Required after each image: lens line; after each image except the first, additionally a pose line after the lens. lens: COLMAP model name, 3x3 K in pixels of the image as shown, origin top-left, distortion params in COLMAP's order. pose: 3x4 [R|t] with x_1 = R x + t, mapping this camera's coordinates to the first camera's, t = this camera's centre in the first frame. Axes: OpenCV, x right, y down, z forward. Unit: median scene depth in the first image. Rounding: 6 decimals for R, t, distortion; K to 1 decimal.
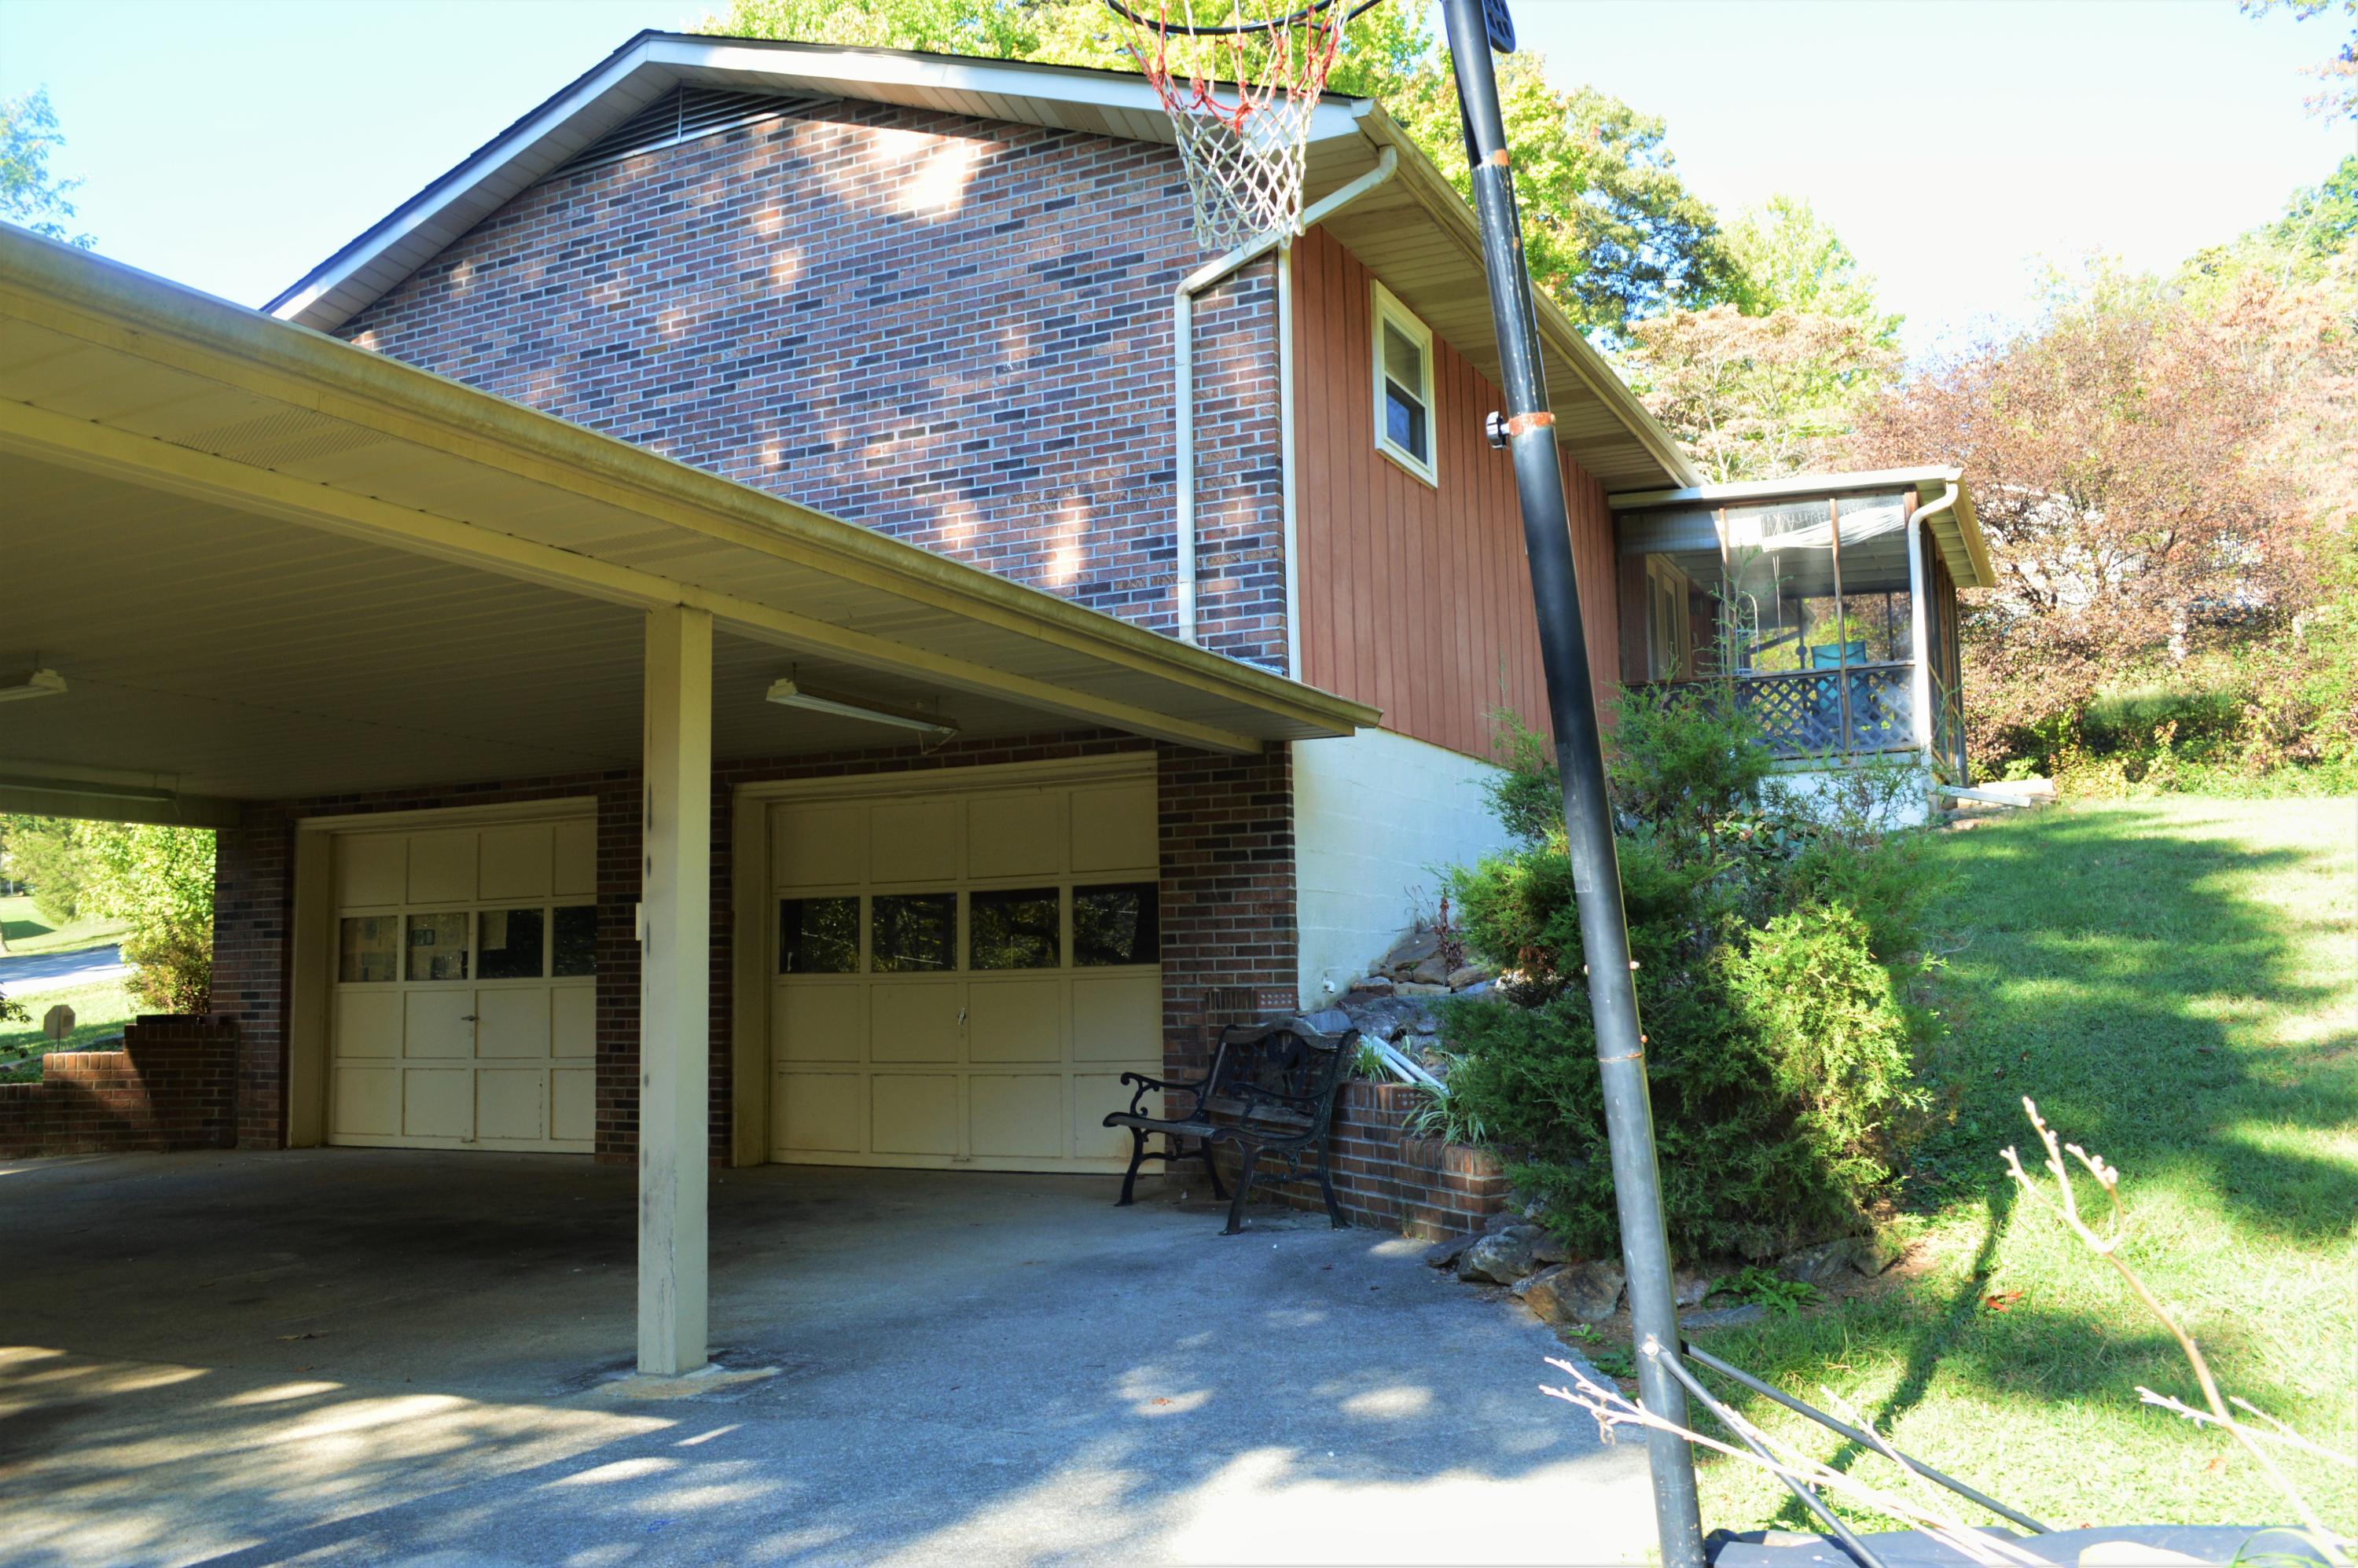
lens RADIAL K [[1881.9, 0, 1181.2], [0, 1881.9, 787.3], [0, 0, 1]] dist [-0.079982, 0.001372]
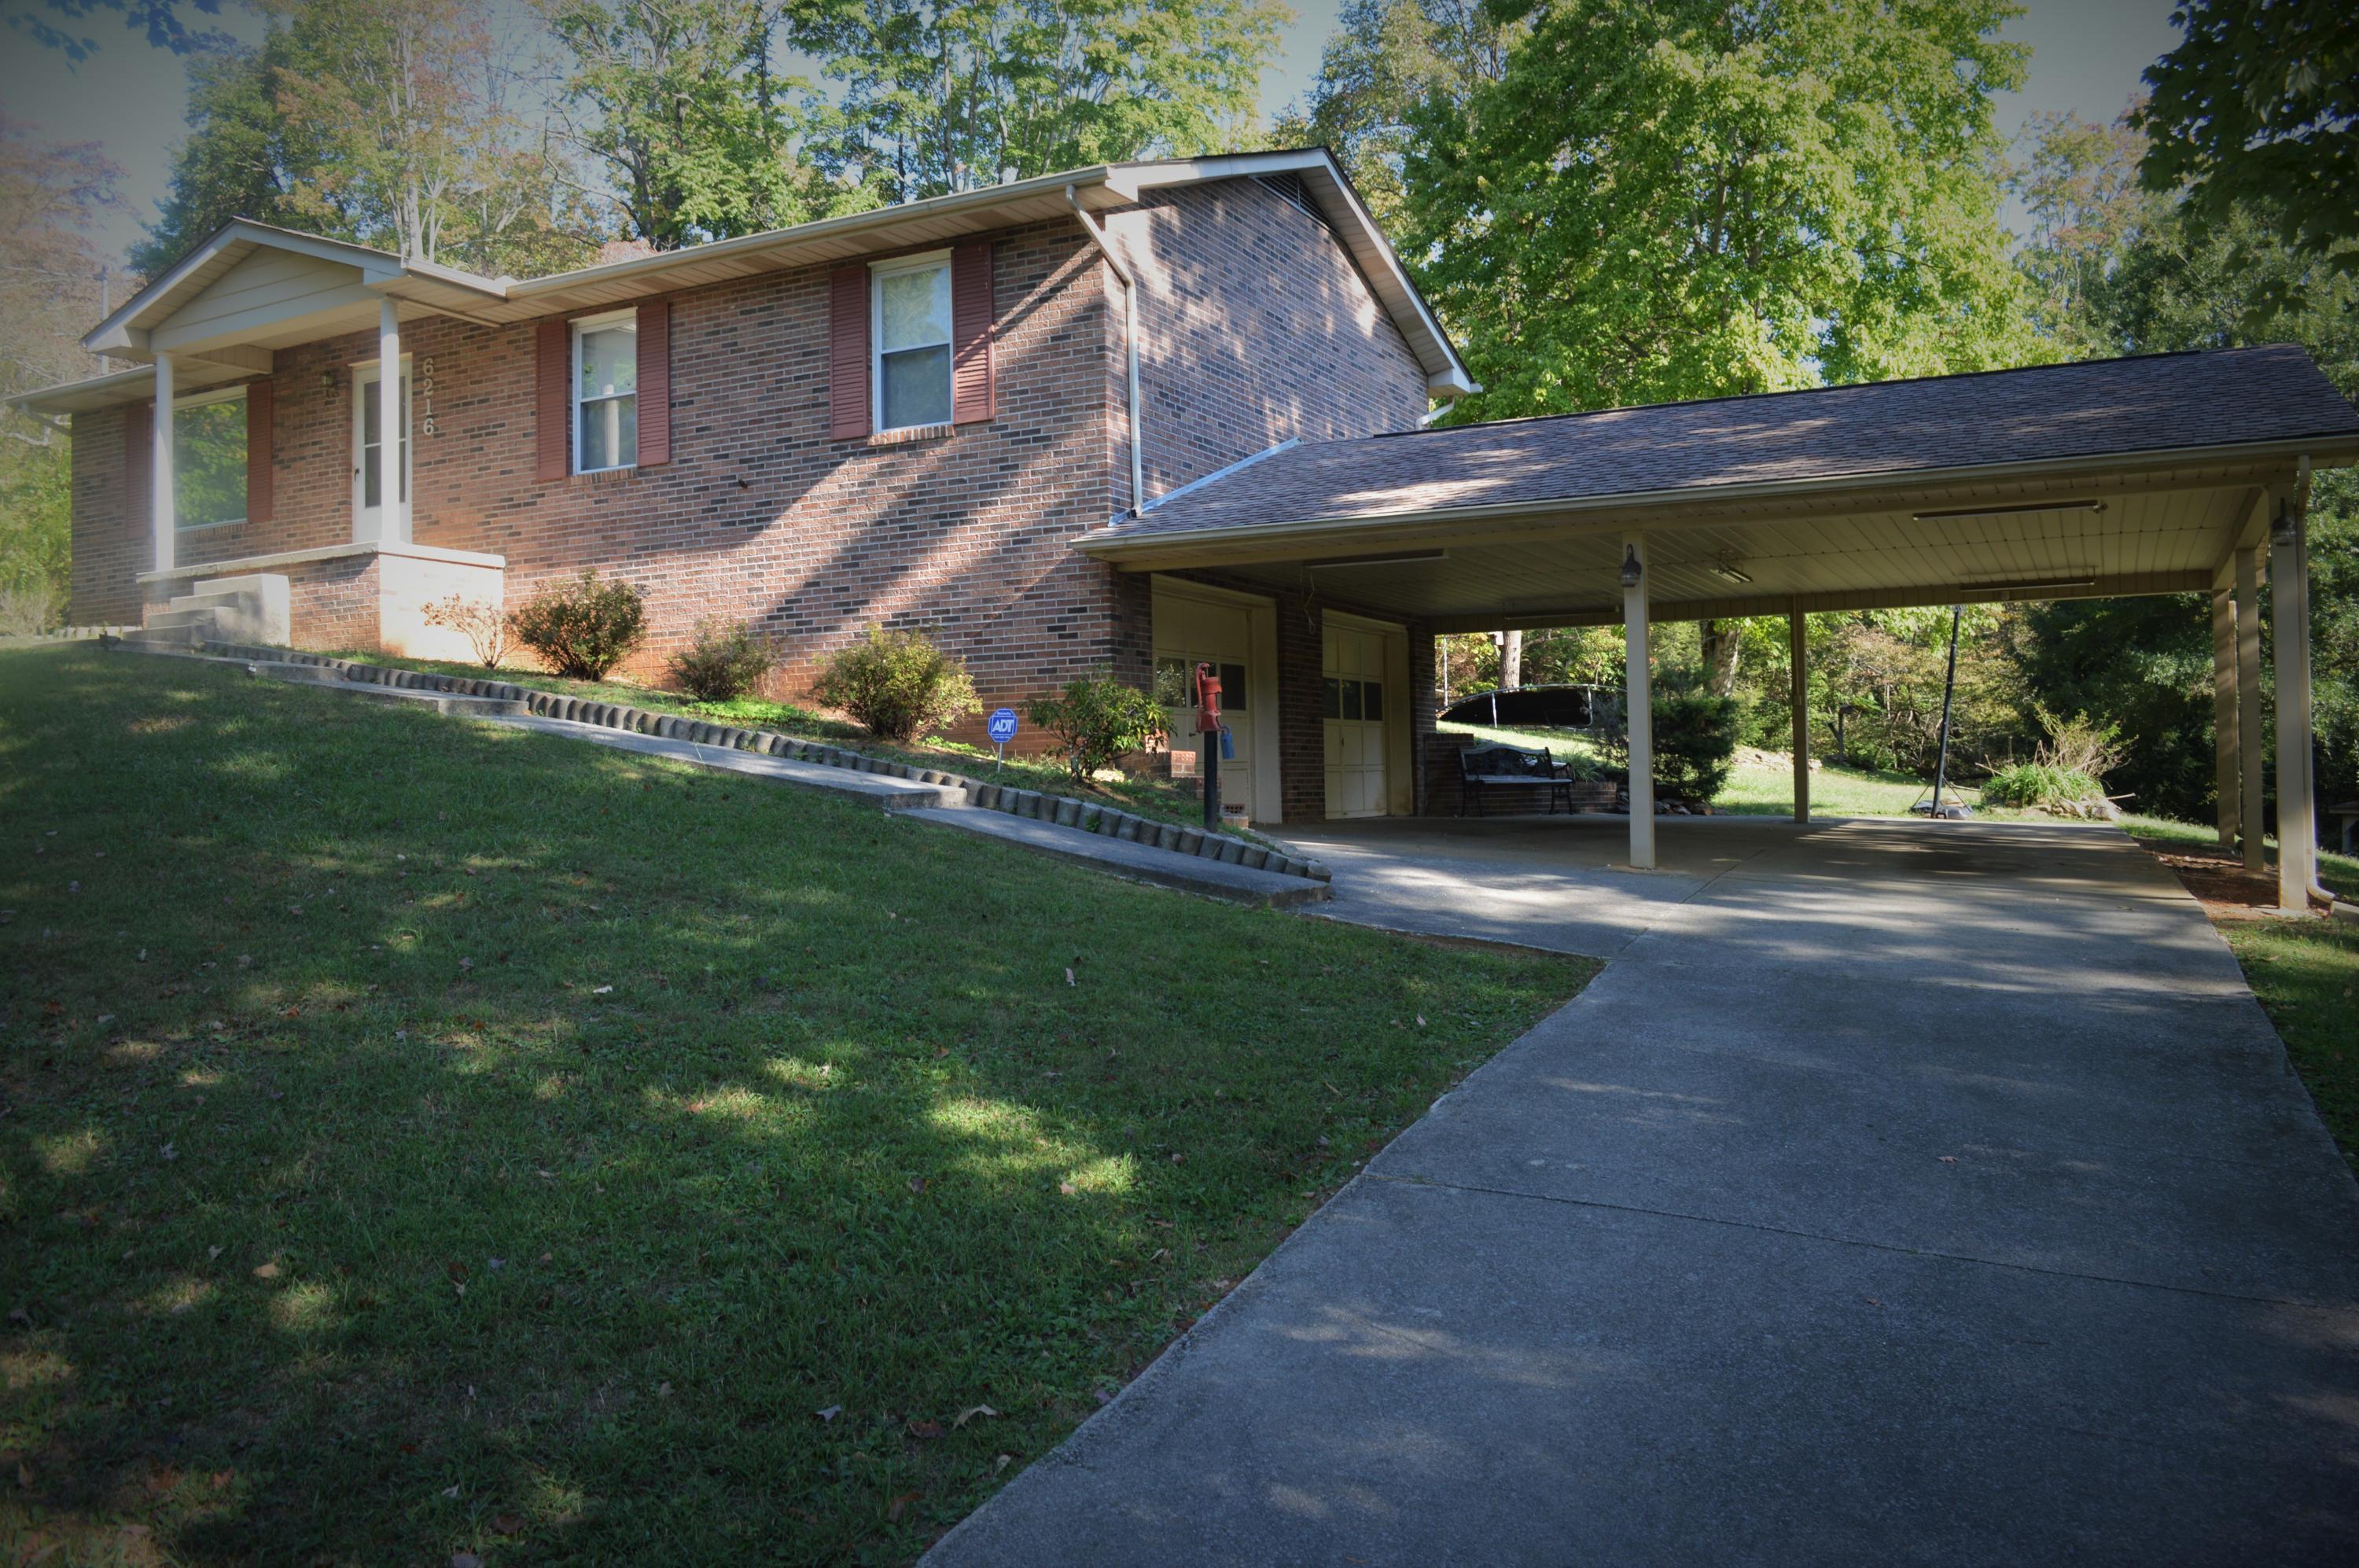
lens RADIAL K [[1882.8, 0, 1168.6], [0, 1882.8, 775.3], [0, 0, 1]] dist [-0.079982, 0.001372]
pose [[0.032558, 0.034529, 0.998873, -1.869457], [-0.099539, 0.994546, -0.031135, 0.196075], [-0.994501, -0.098414, 0.035818, 1.013360]]
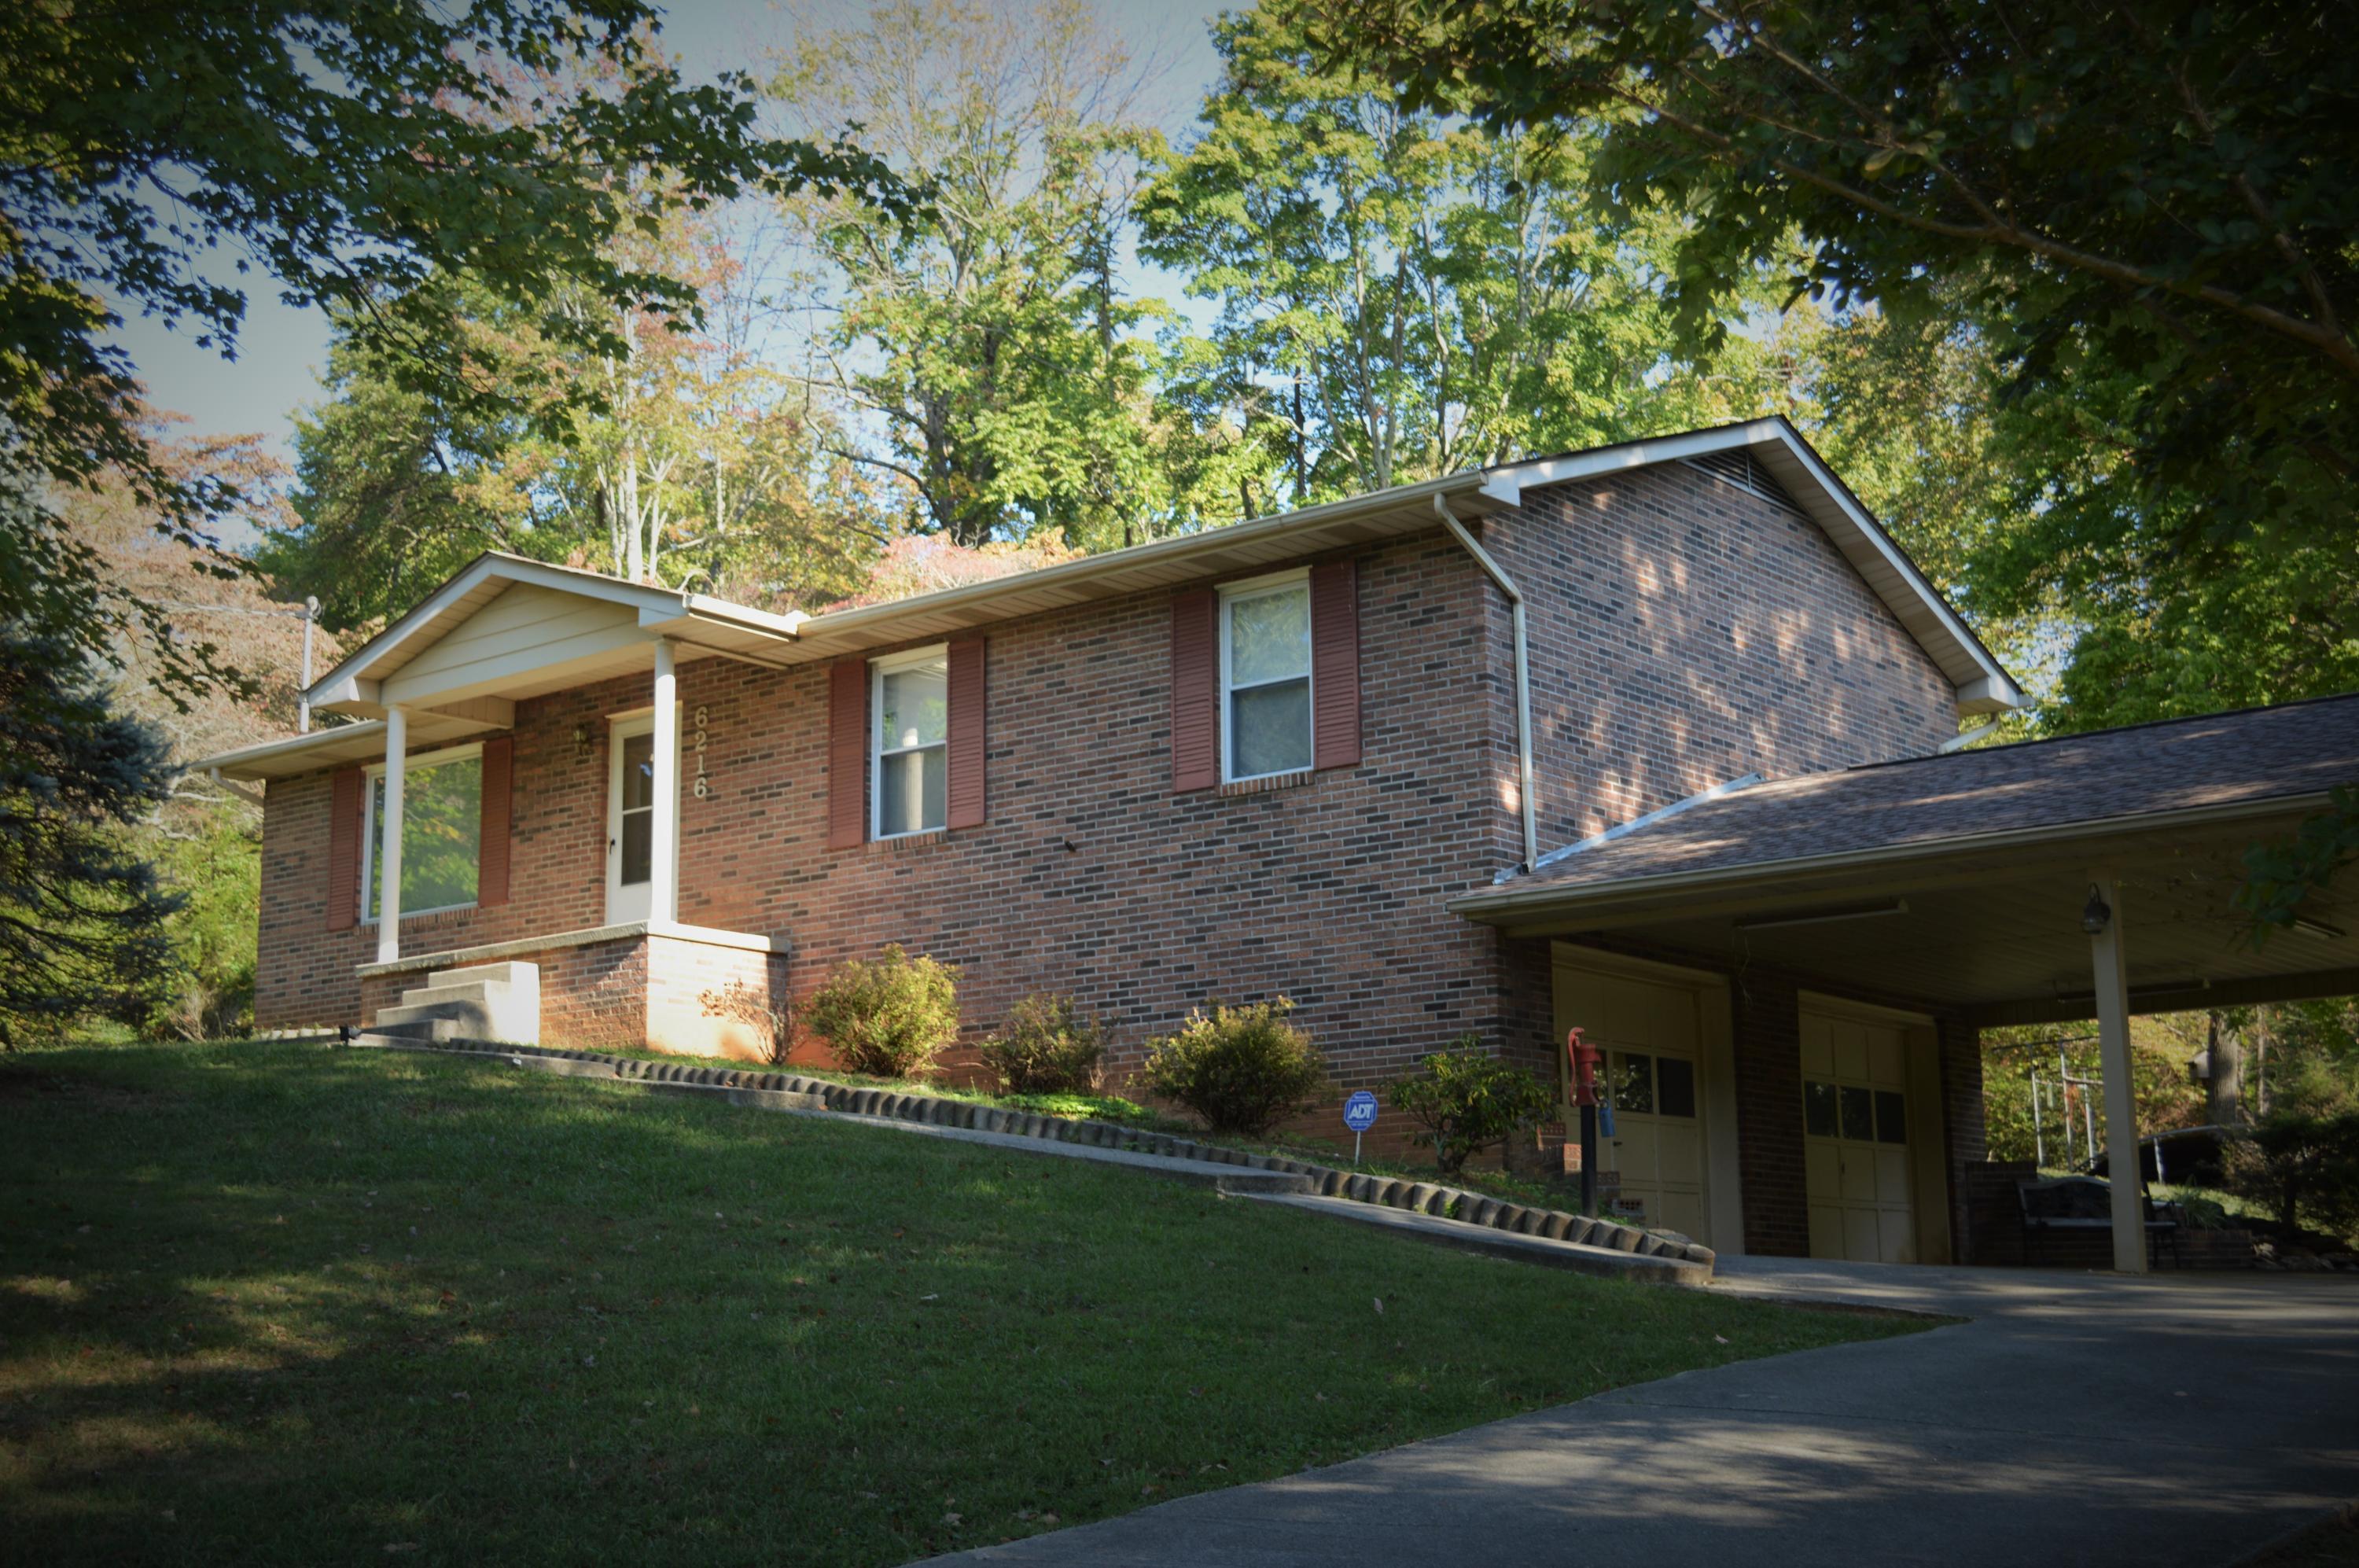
lens RADIAL K [[3052.8, 0, 1185.1], [0, 3052.8, 779.4], [0, 0, 1]] dist [-0.016355, 0.000000]
pose [[0.218711, 0.211459, 0.952602, -2.332702], [-0.107494, 0.975517, -0.191866, 0.291112], [-0.969851, -0.060435, 0.236087, 0.874392]]
